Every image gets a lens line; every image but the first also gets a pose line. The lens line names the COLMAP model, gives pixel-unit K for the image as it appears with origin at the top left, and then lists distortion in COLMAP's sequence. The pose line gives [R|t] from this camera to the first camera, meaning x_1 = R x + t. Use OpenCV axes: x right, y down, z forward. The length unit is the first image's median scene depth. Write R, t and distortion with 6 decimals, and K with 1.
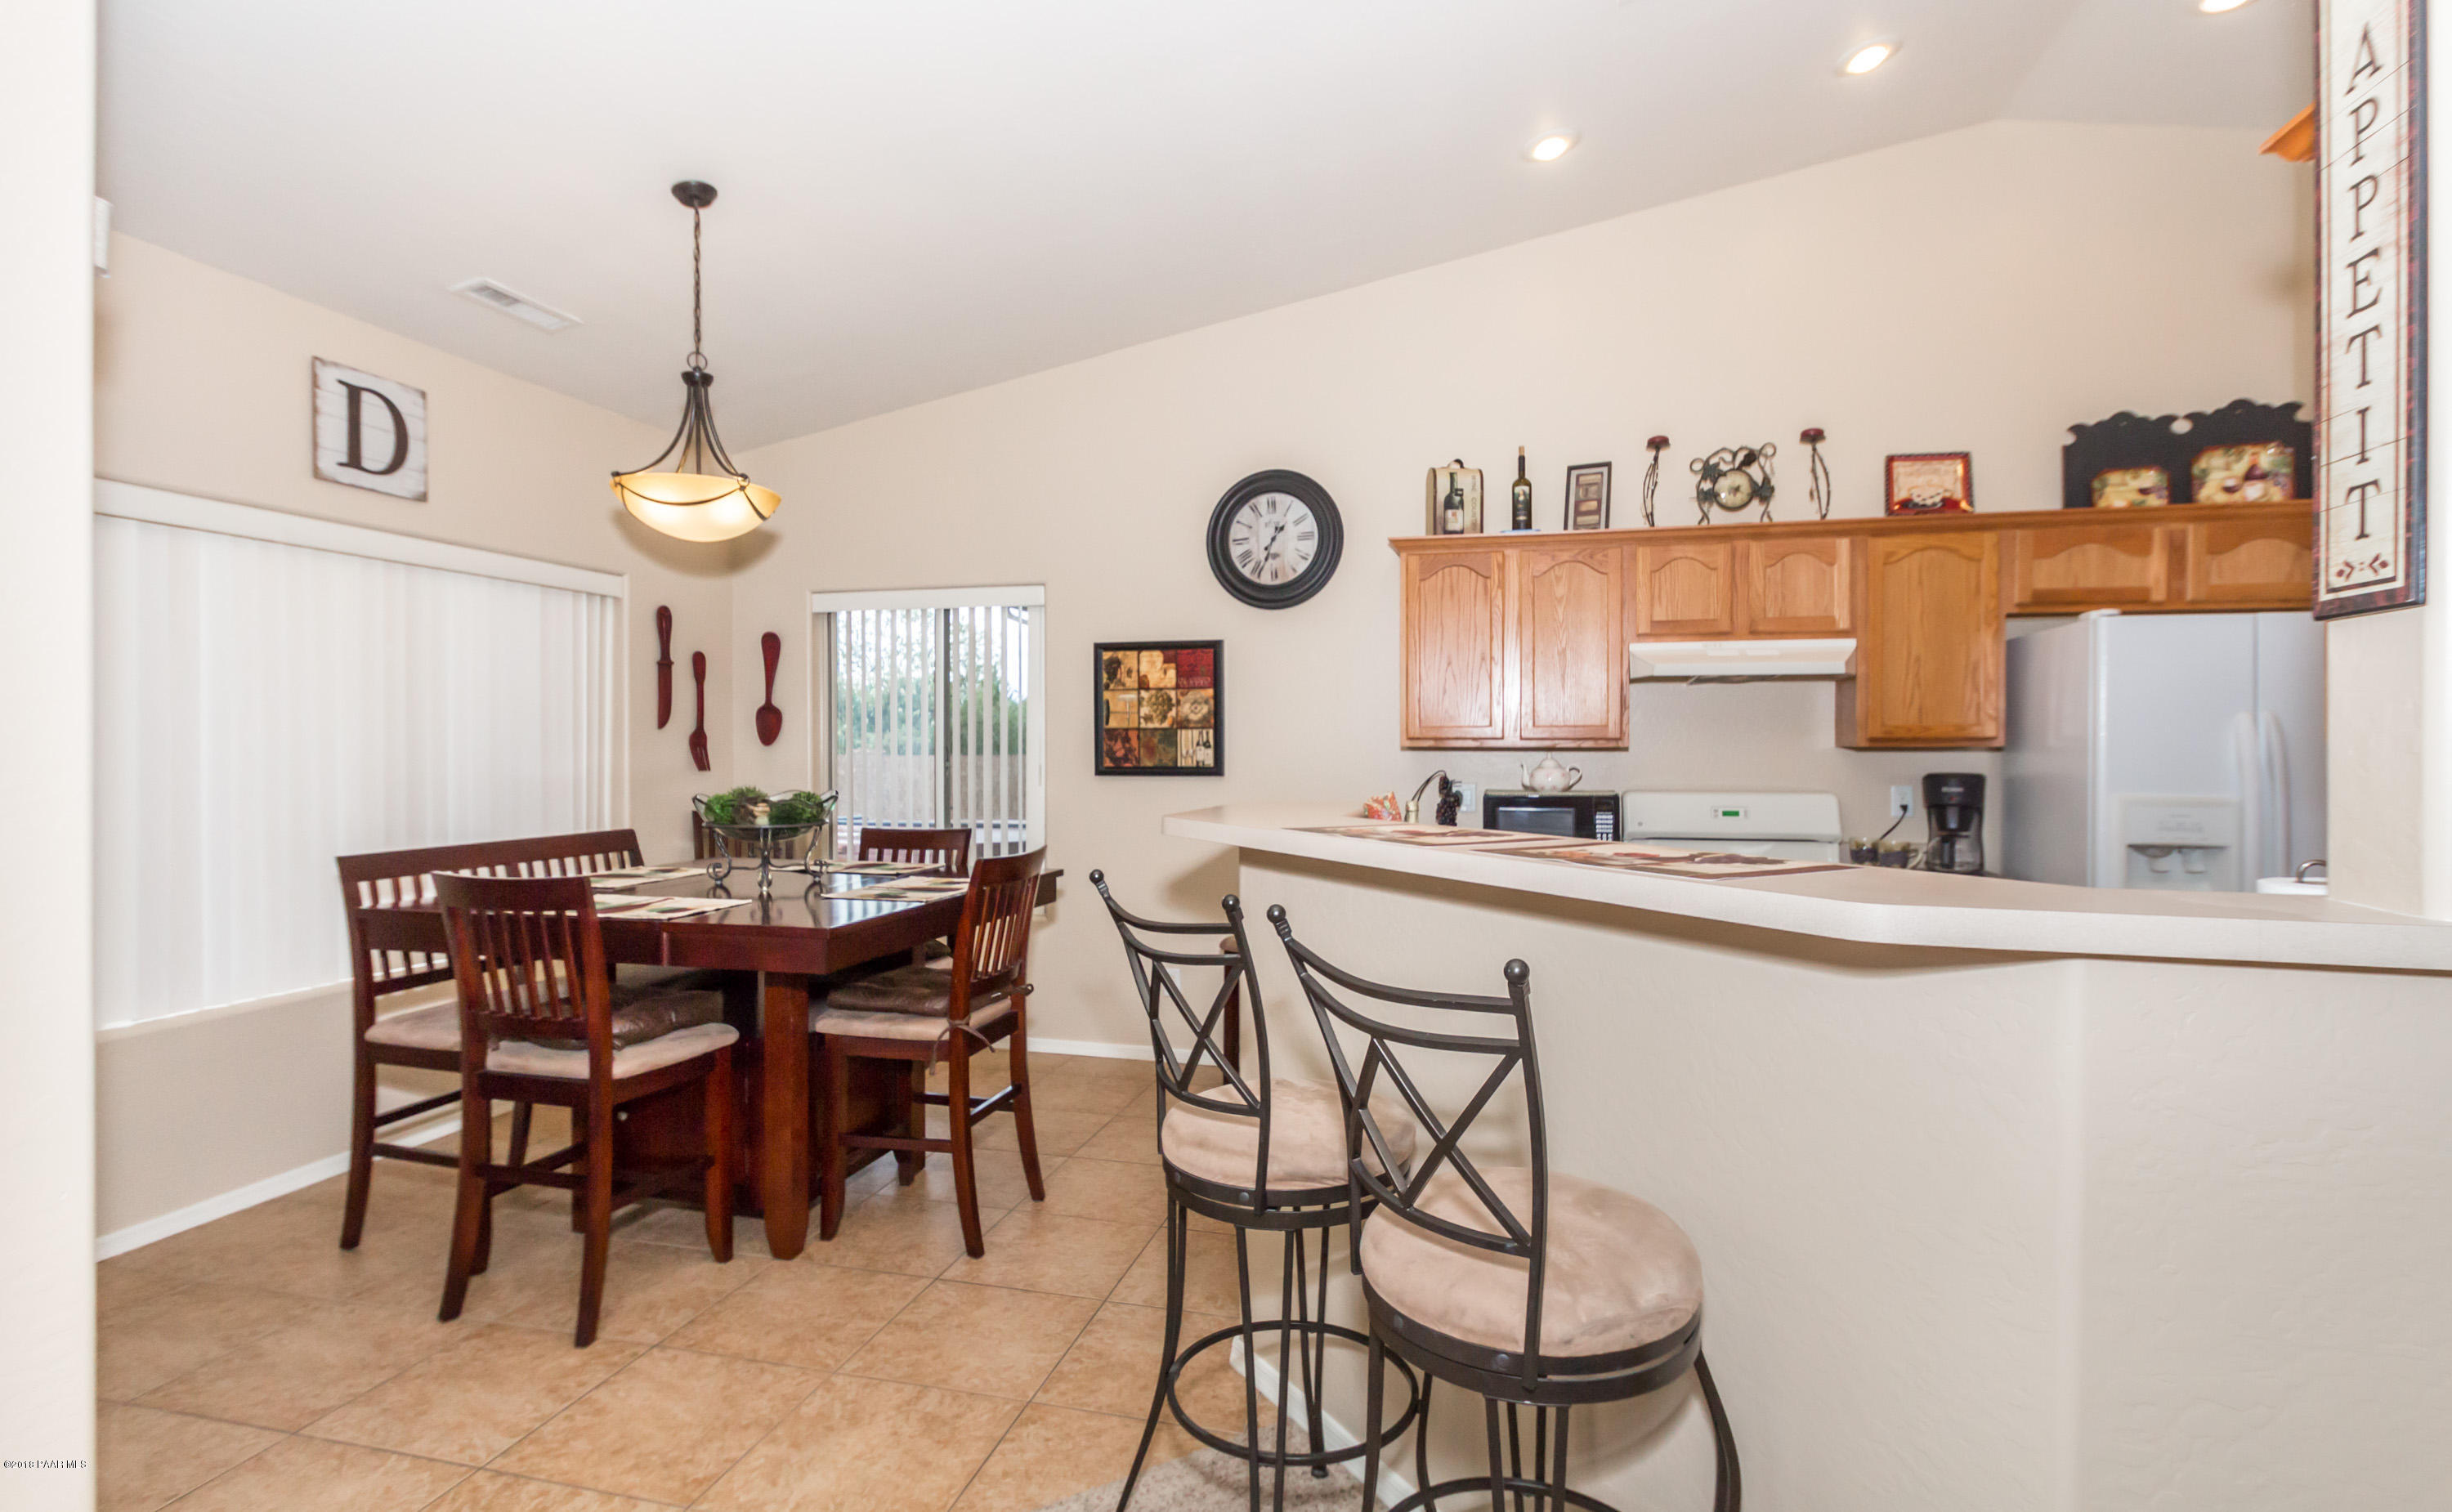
lens RADIAL K [[1138.4, 0, 1226.0], [0, 1138.4, 756.0], [0, 0, 1]] dist [0.000033, 0.000035]
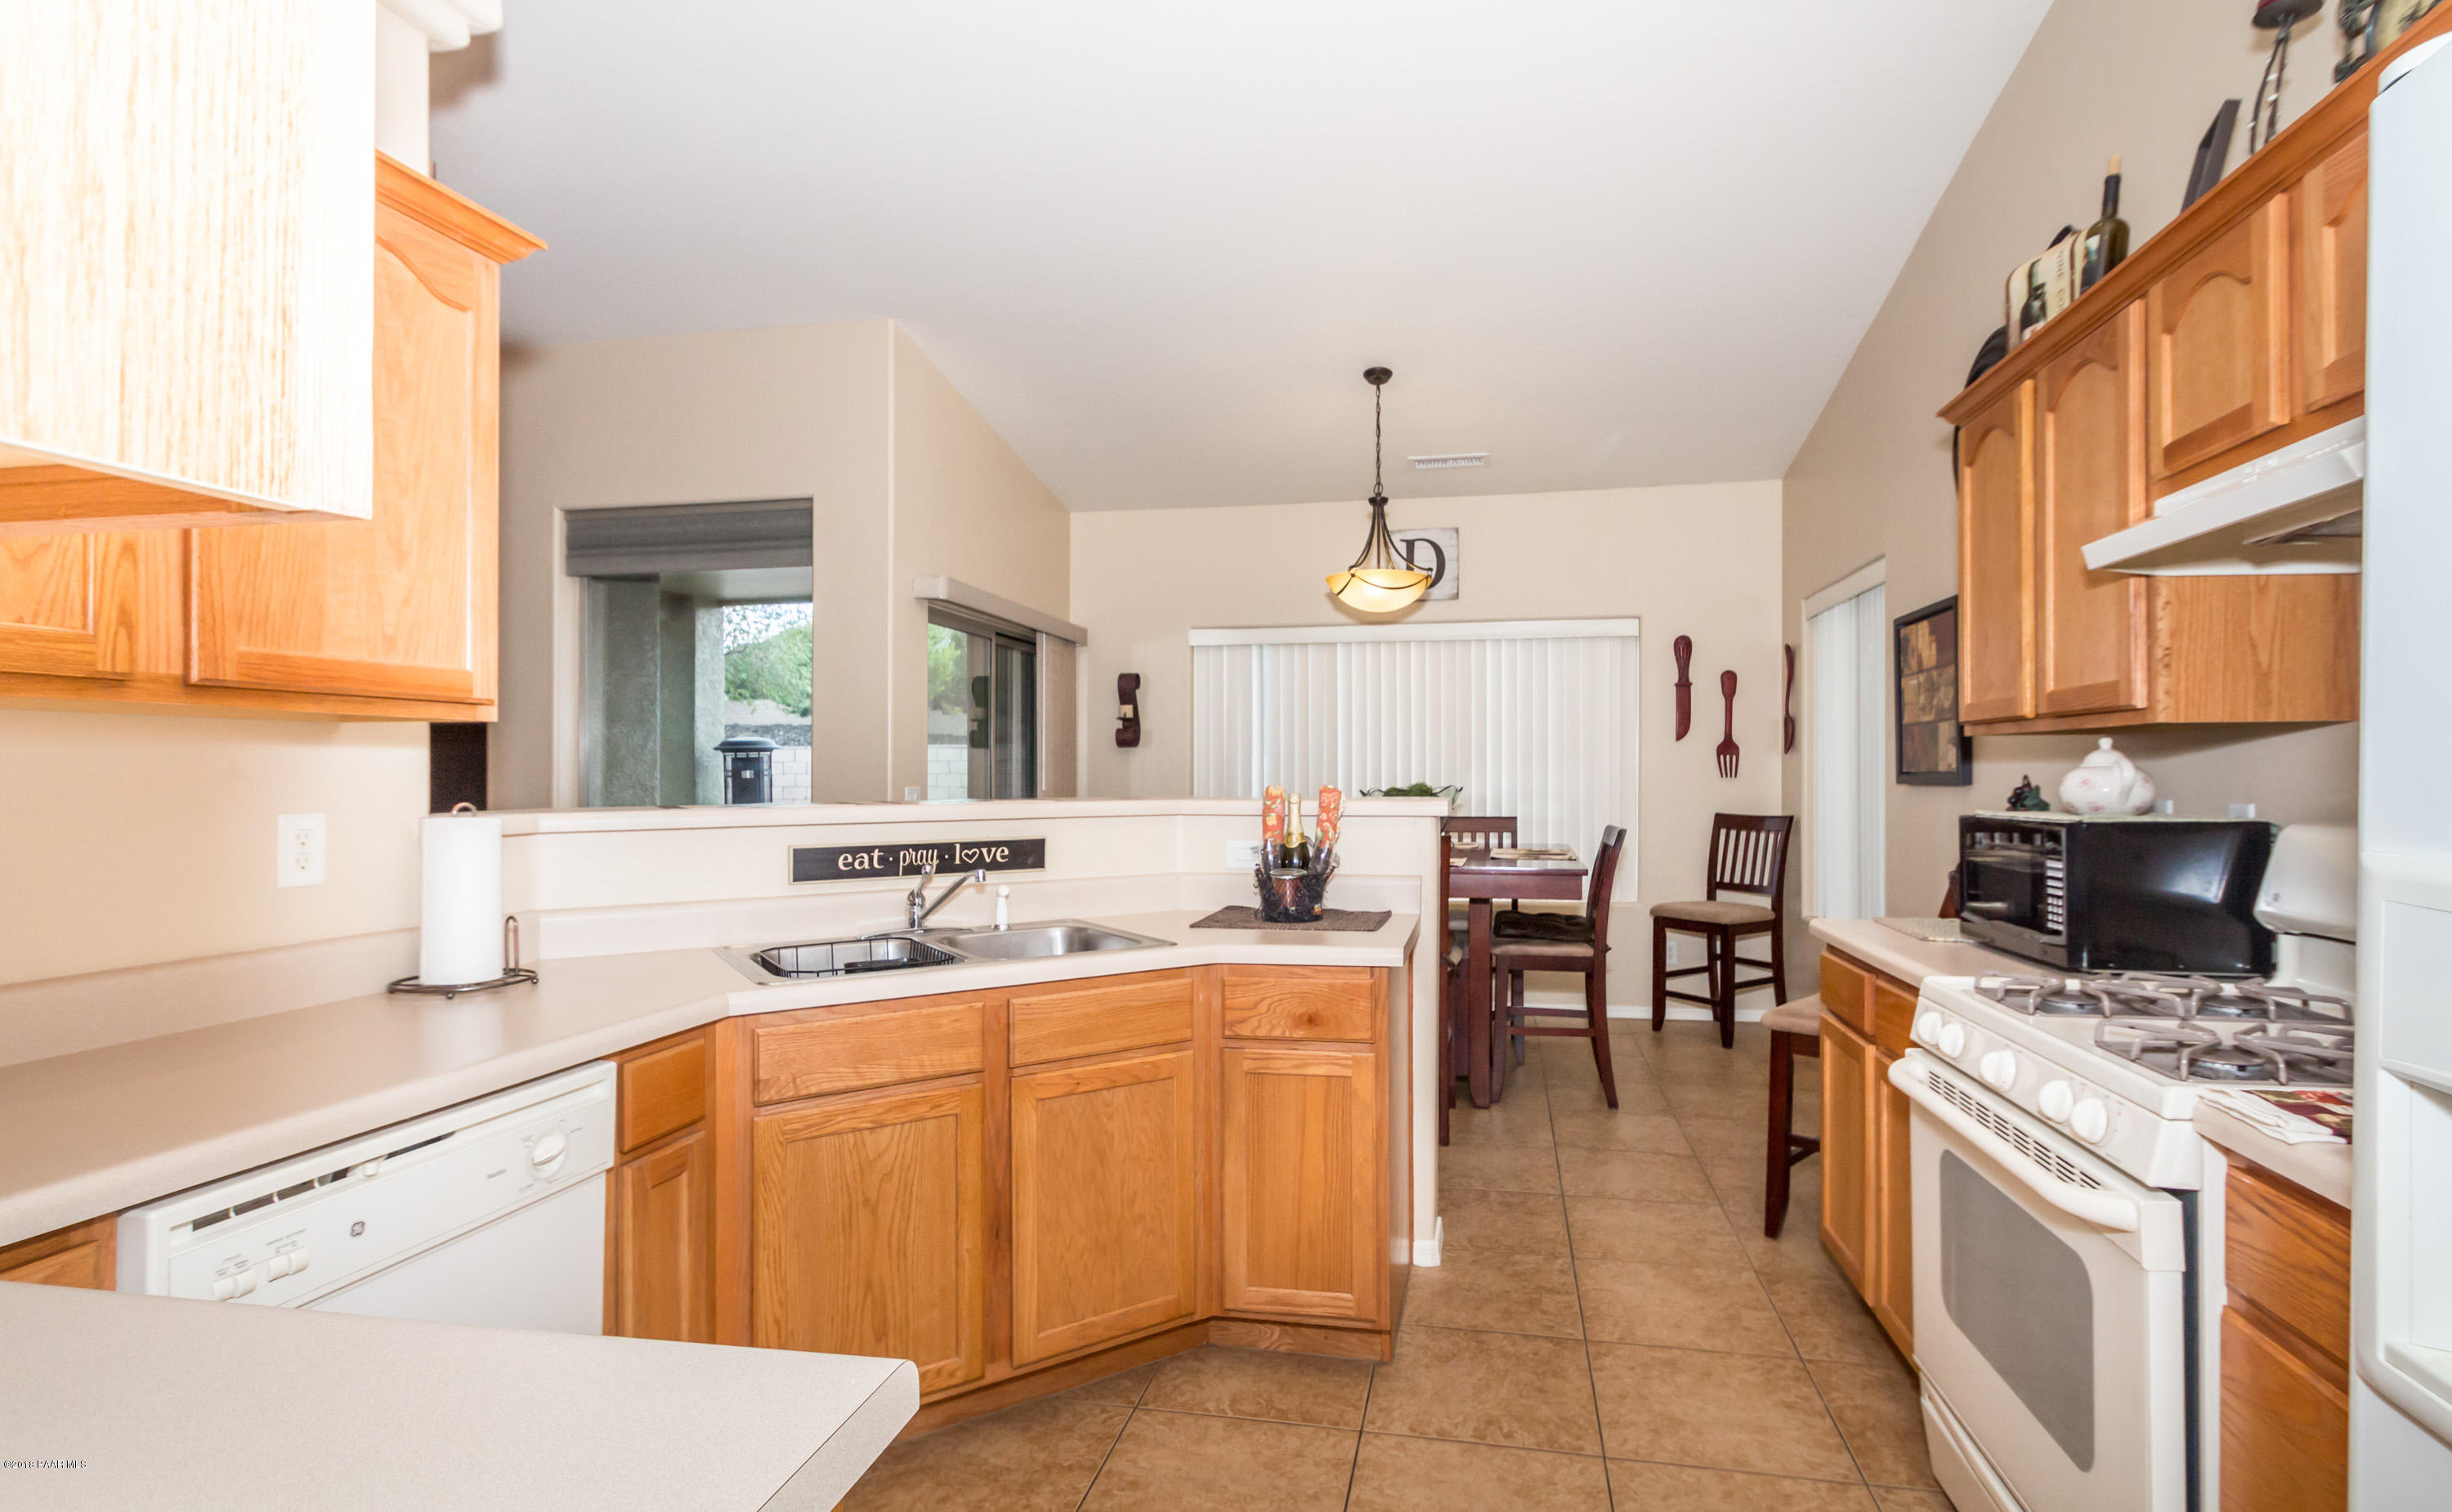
lens RADIAL K [[1147.0, 0, 1316.6], [0, 1147.0, 763.3], [0, 0, 1]] dist [0.027036, 0.000175]
pose [[0.103581, -0.004754, -0.994610, 0.851603], [-0.001710, 0.999986, -0.004958, 0.008799], [0.994620, 0.002214, 0.103571, 0.663658]]
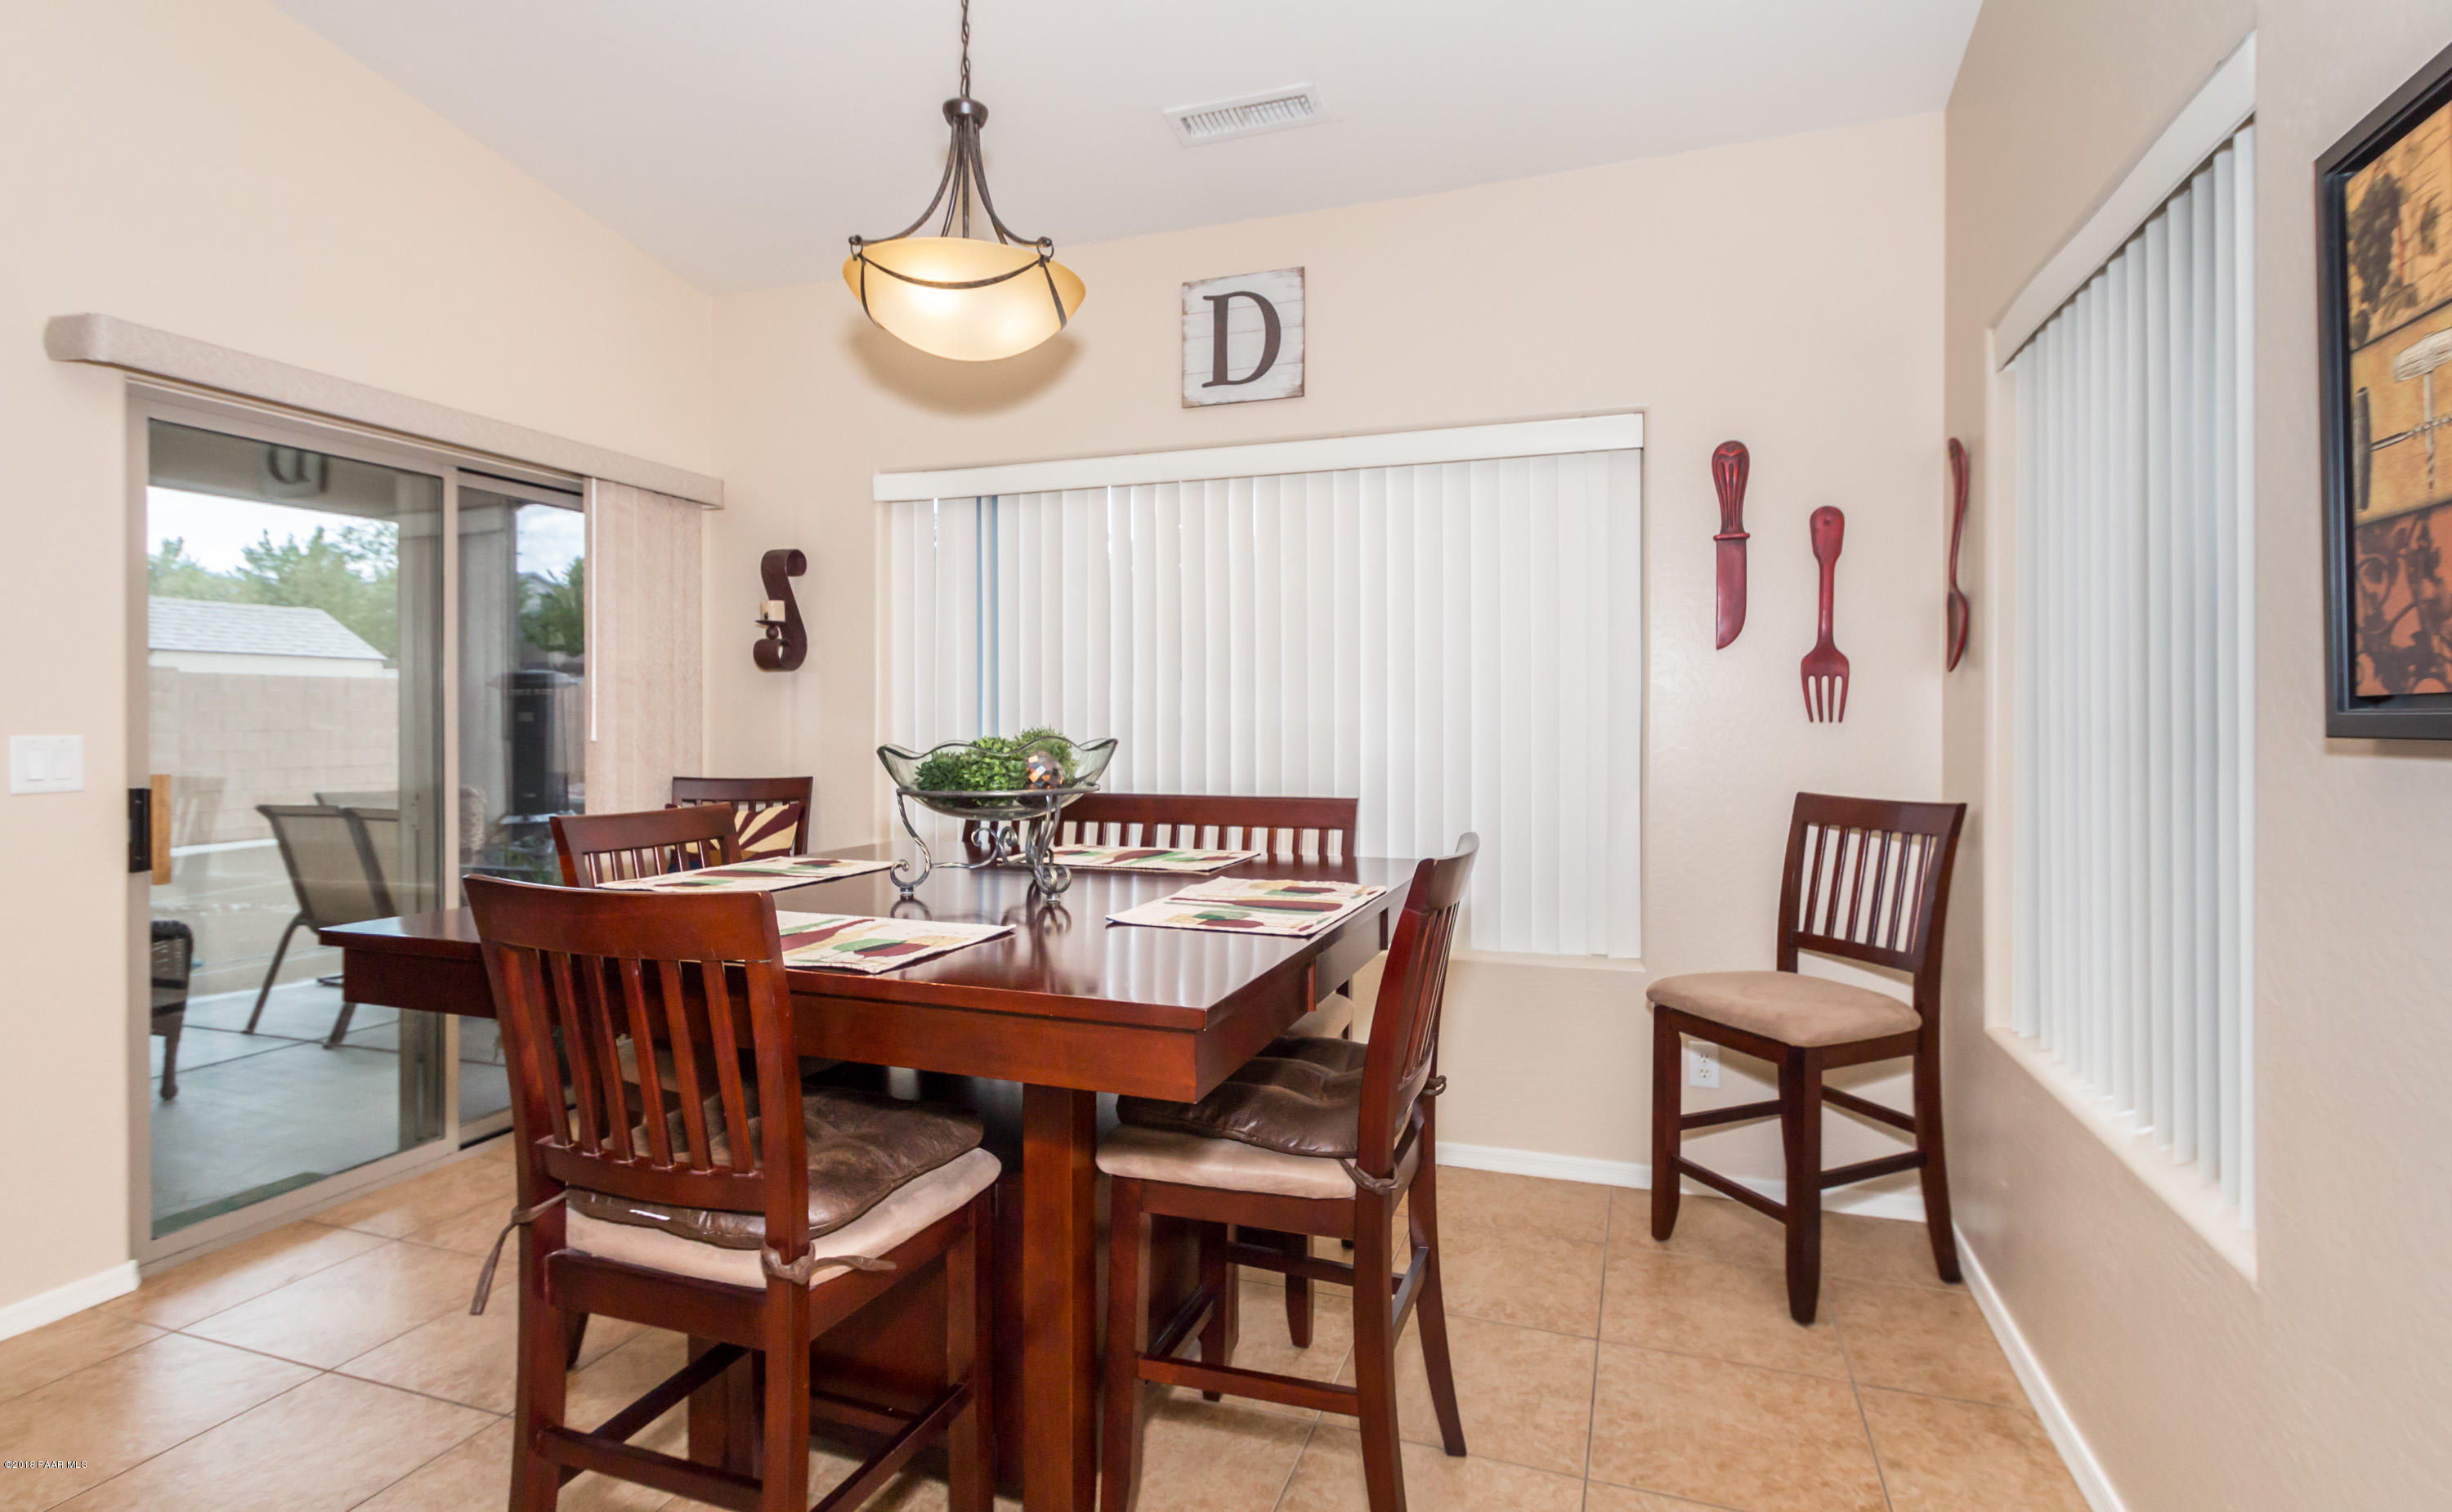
lens RADIAL K [[1171.8, 0, 1226.6], [0, 1171.8, 714.5], [0, 0, 1]] dist [0.002728, 0.000058]
pose [[-0.079896, -0.003175, -0.996798, 0.179800], [-0.003972, 0.999988, -0.002867, 0.018412], [0.996795, 0.003730, -0.079908, 1.039655]]
